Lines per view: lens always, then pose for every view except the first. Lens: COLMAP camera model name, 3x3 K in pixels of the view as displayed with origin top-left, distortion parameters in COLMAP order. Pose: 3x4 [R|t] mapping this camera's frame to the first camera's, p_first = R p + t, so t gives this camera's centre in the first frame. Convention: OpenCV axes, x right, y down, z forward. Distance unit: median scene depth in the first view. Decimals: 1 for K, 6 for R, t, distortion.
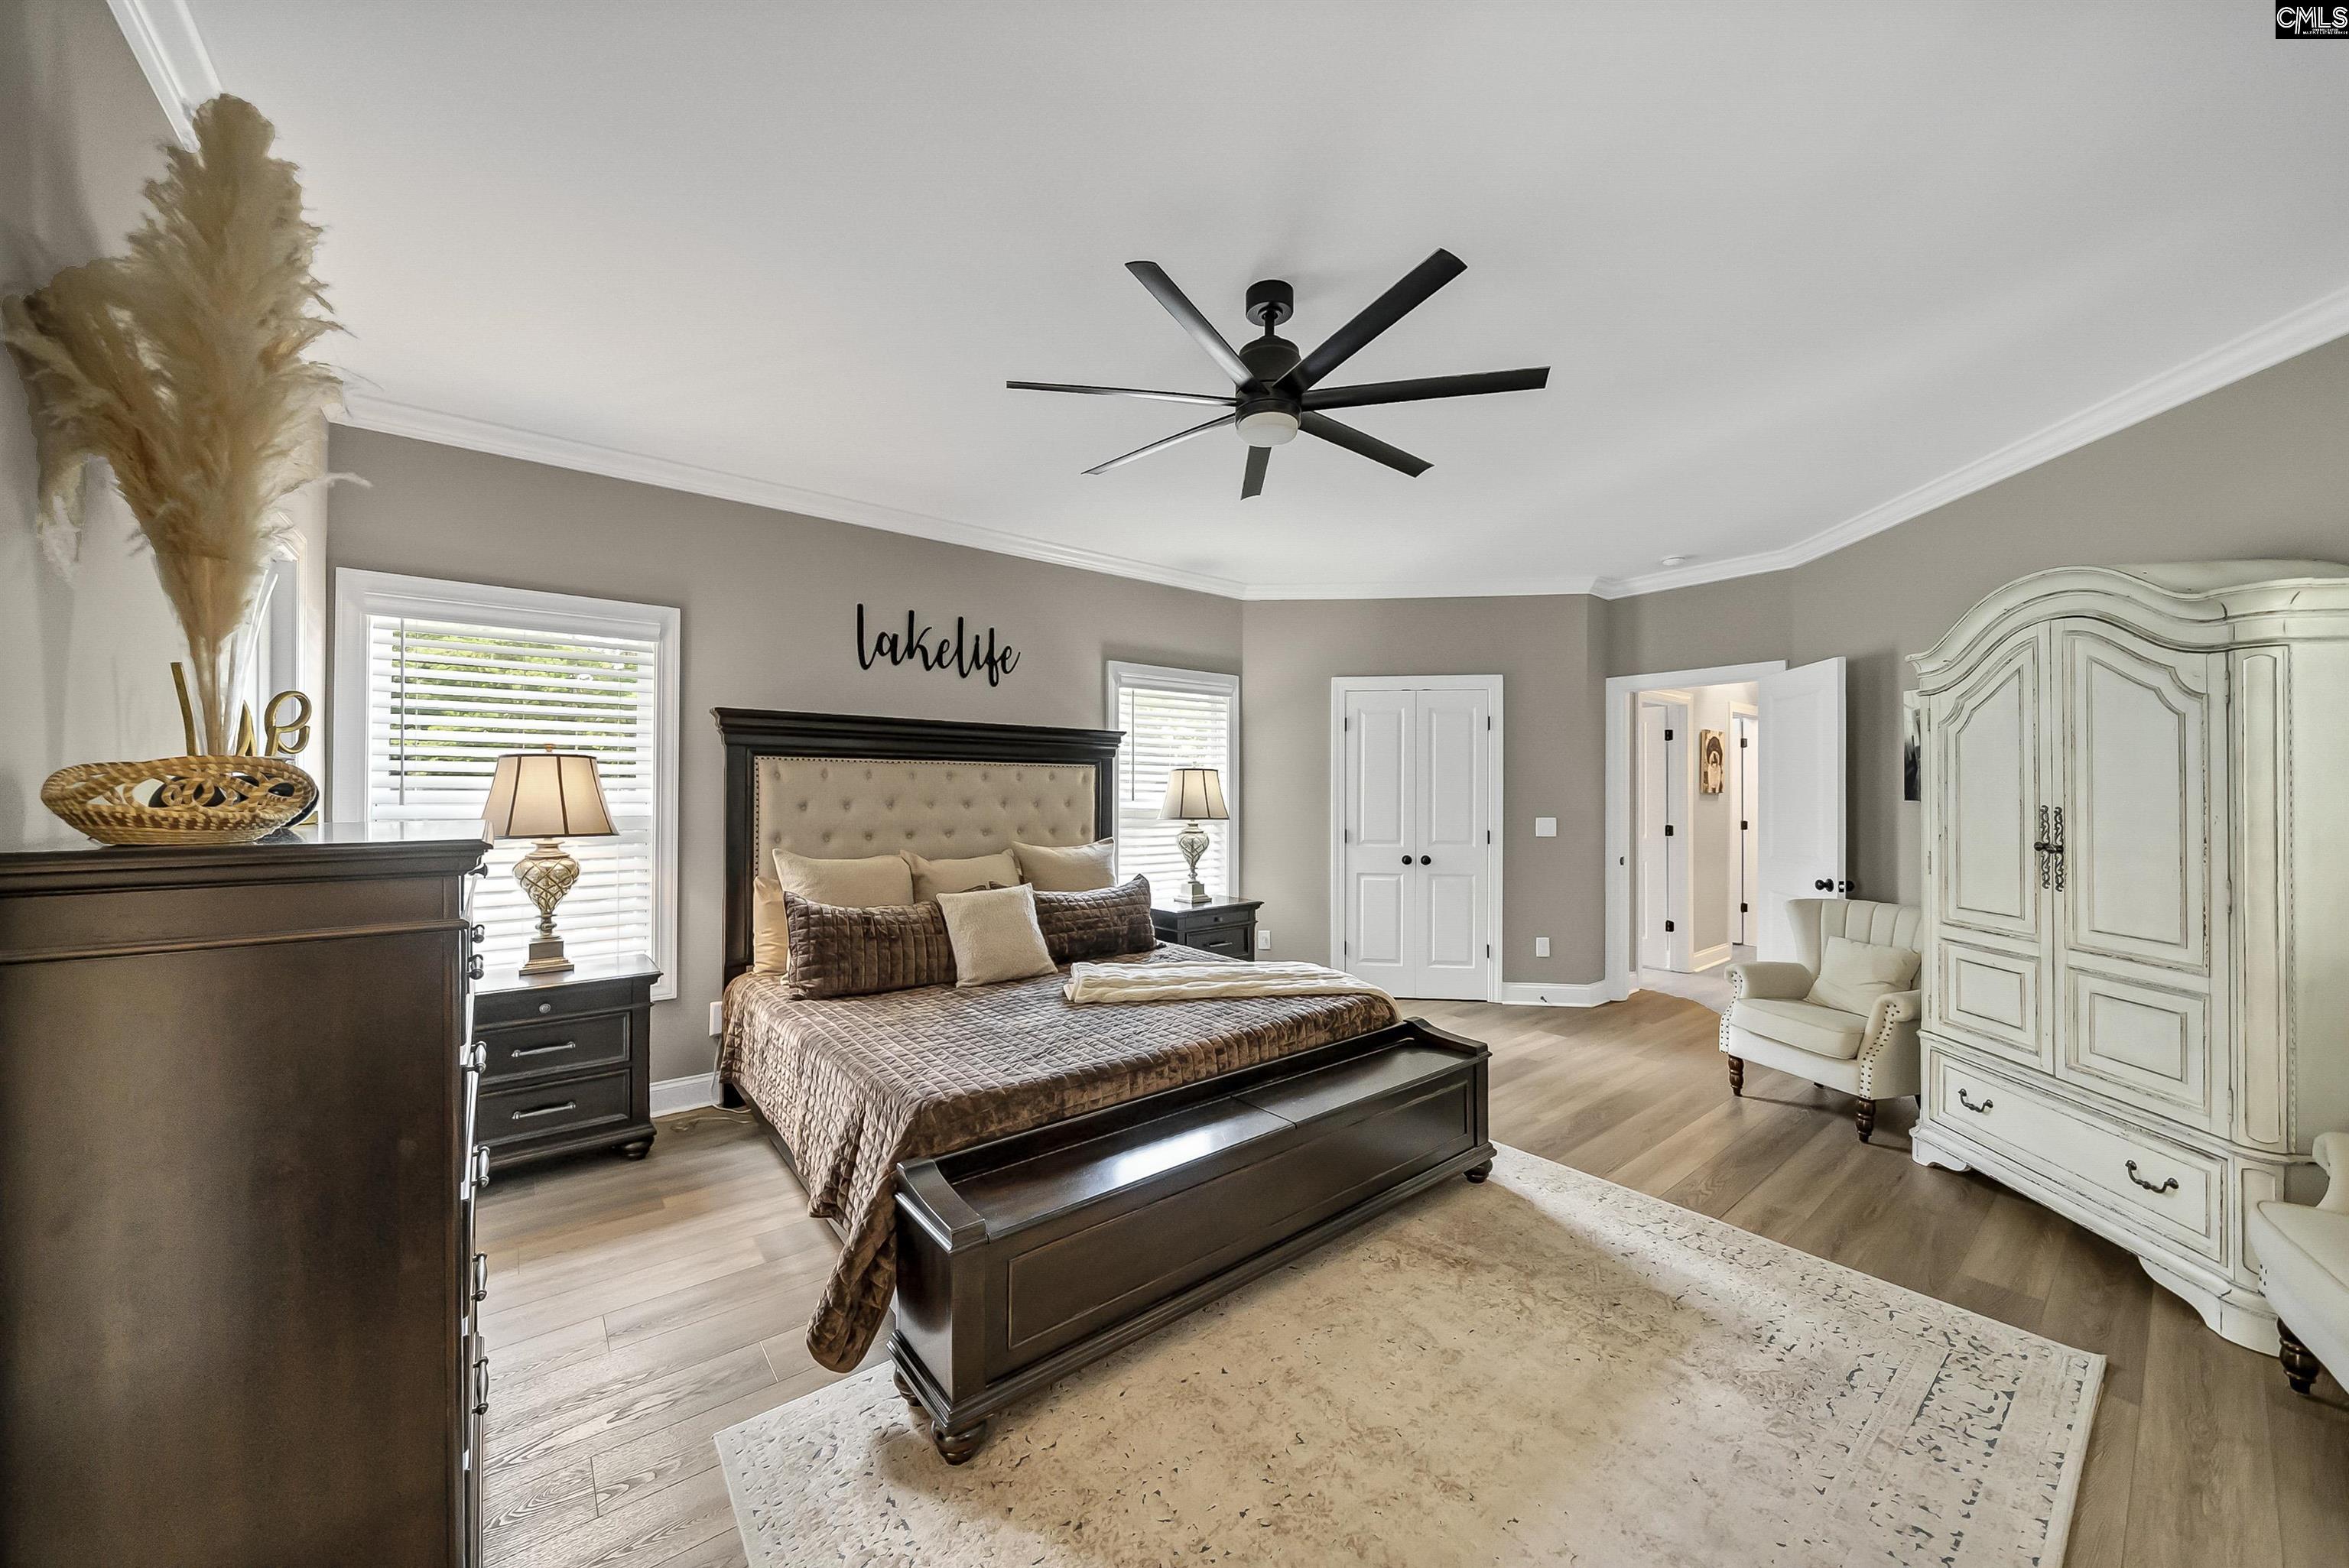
lens RADIAL K [[823.3, 0, 1167.7], [0, 823.3, 791.0], [0, 0, 1]] dist [-0.020723, 0.000014]
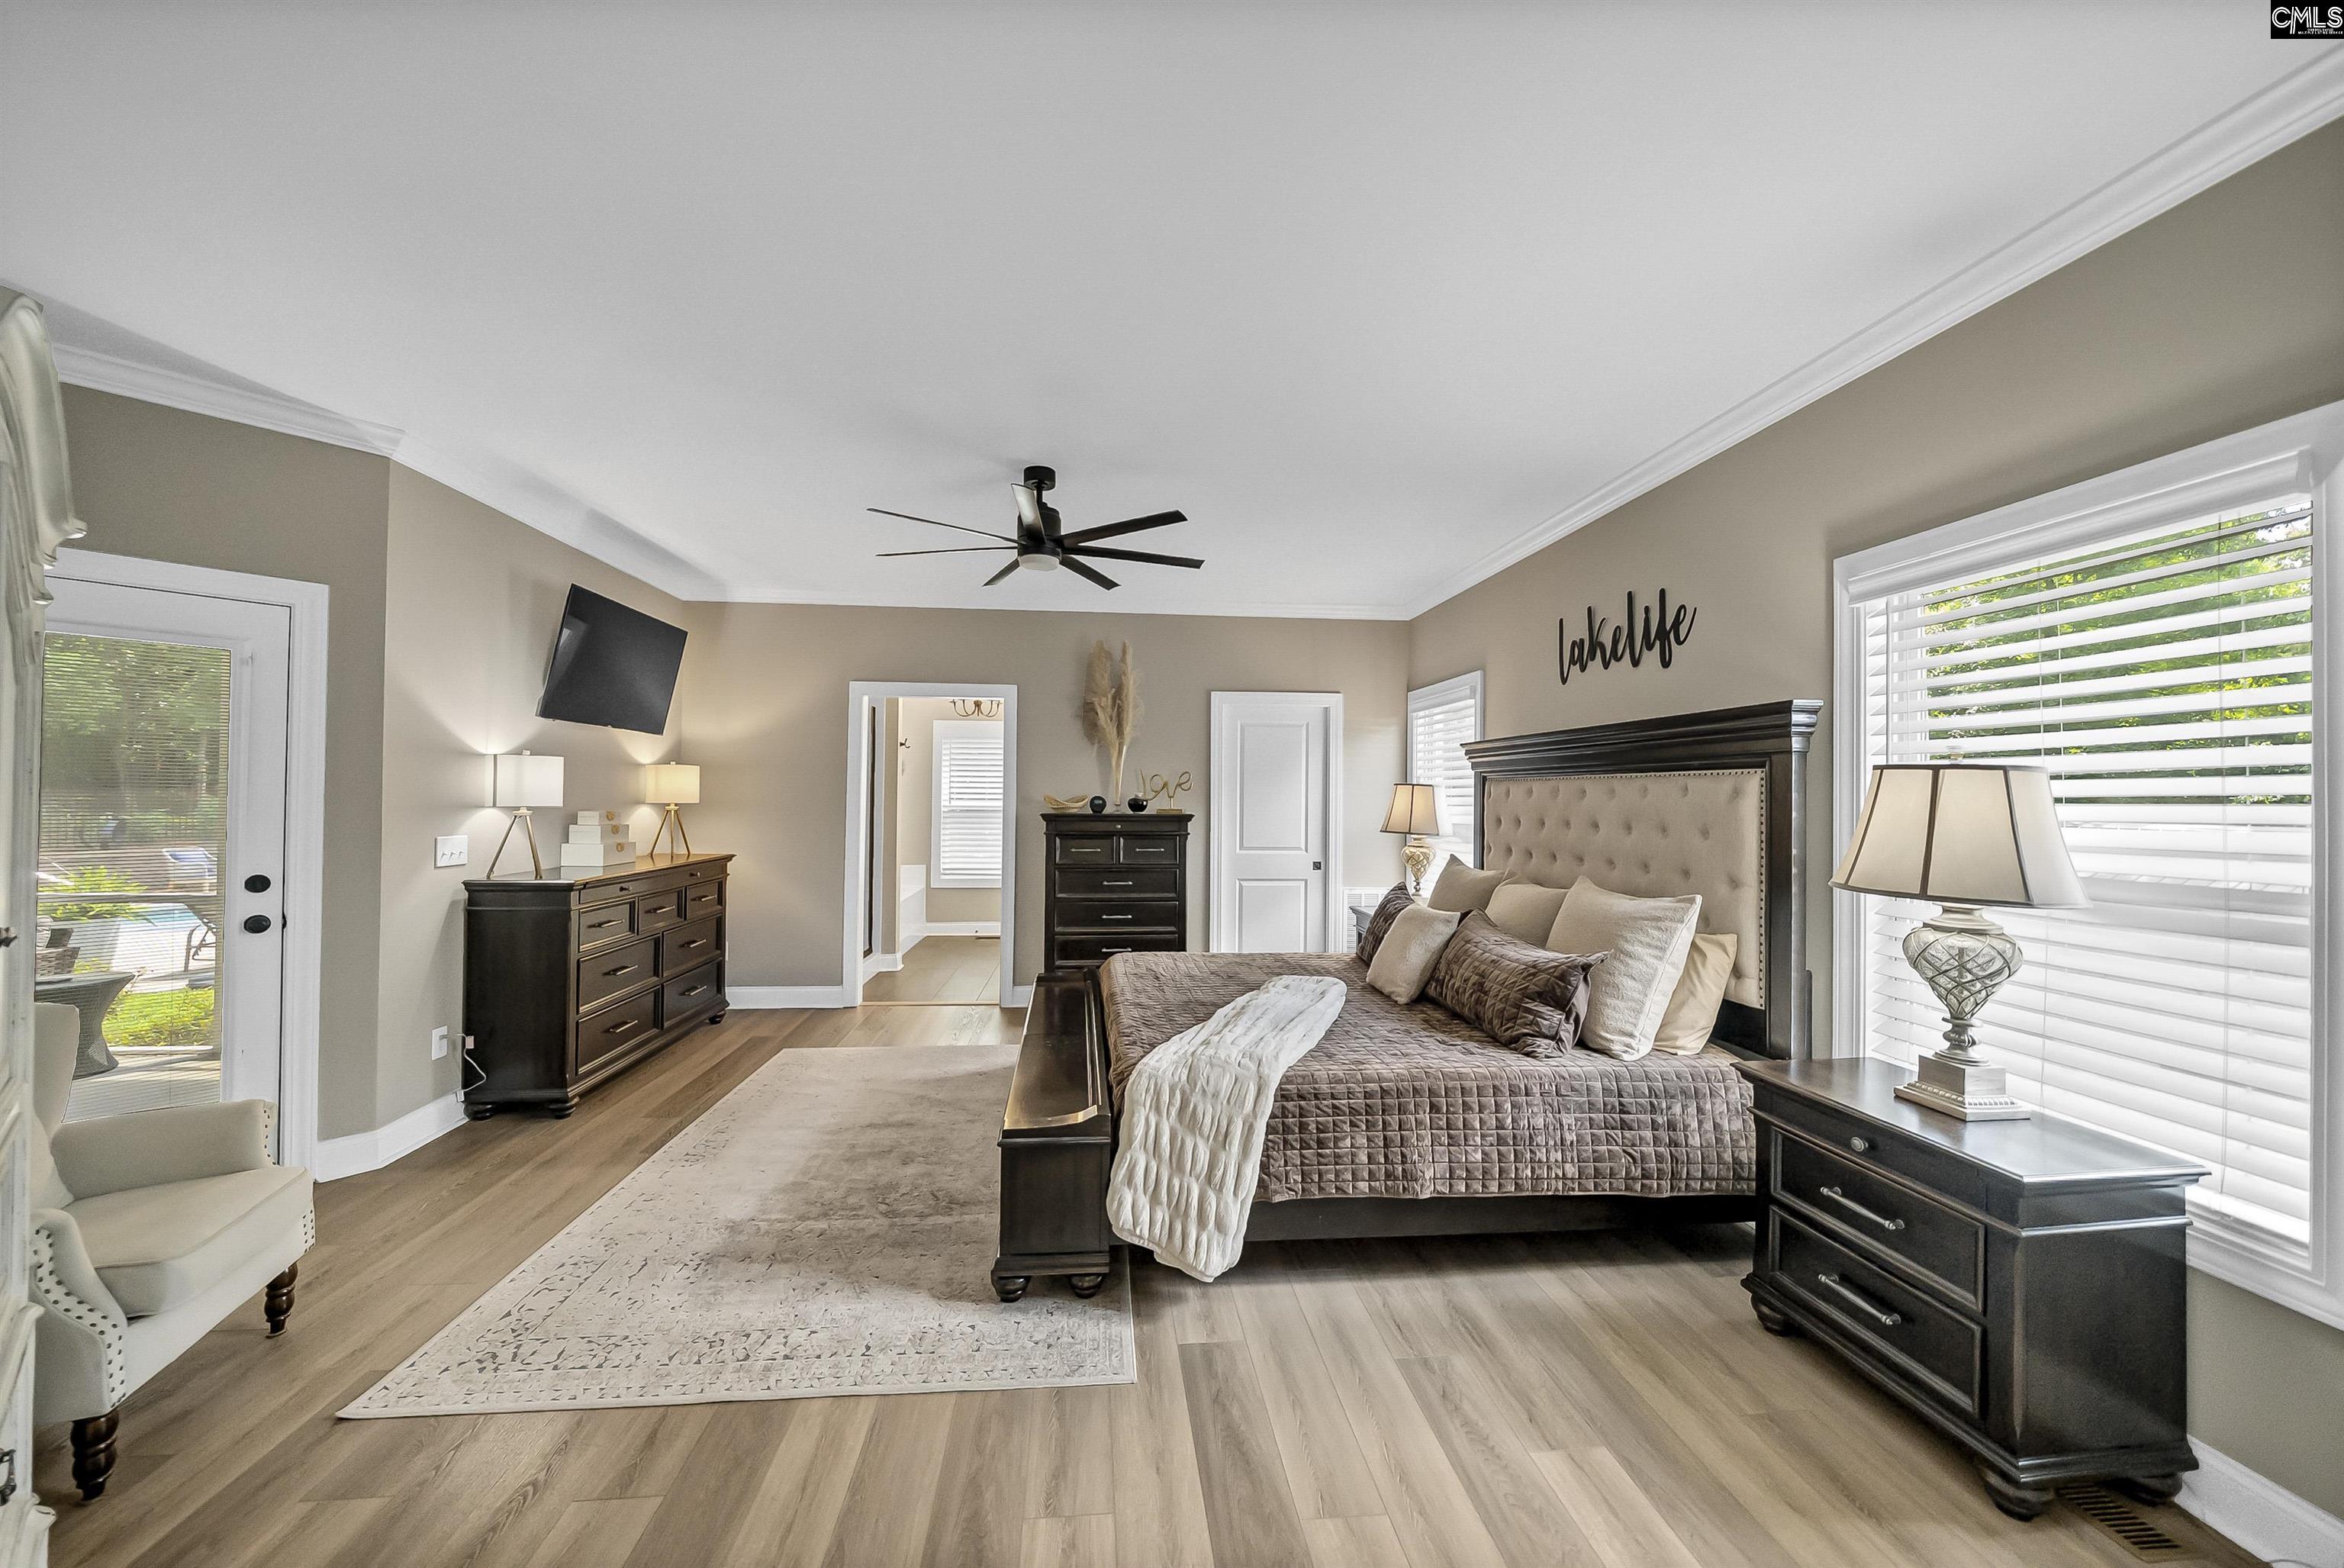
lens RADIAL K [[821.6, 0, 1165.3], [0, 821.6, 791.0], [0, 0, 1]] dist [-0.020723, 0.000014]
pose [[-0.547579, -0.007980, -0.836716, 0.660777], [-0.008269, 0.999957, -0.004125, -0.012046], [0.836713, 0.004660, -0.547622, 1.069963]]
